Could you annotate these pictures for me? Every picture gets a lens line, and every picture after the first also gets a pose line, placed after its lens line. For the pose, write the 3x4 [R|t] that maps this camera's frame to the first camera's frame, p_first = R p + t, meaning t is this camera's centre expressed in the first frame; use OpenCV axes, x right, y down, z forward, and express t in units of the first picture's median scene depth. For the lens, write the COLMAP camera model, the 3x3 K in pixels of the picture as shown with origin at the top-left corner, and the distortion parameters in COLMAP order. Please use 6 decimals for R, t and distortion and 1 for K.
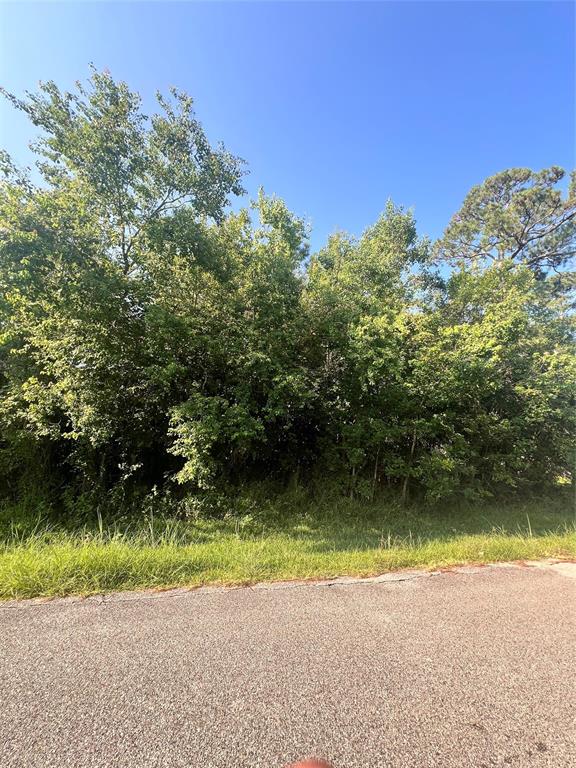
lens RADIAL K [[306.9, 0, 289.1], [0, 306.9, 385.6], [0, 0, 1]] dist [-0.002855, 0.000568]
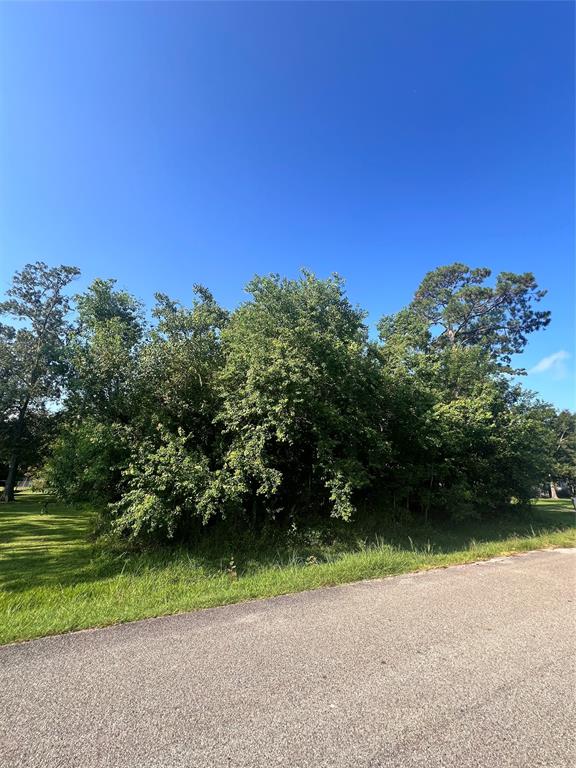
lens RADIAL K [[306.9, 0, 289.1], [0, 306.9, 385.6], [0, 0, 1]] dist [-0.002855, 0.000568]
pose [[0.982845, 0.010721, 0.184119, -0.600703], [0.006891, 0.995477, -0.094750, -0.135685], [-0.184303, 0.094393, 0.978326, -0.345106]]
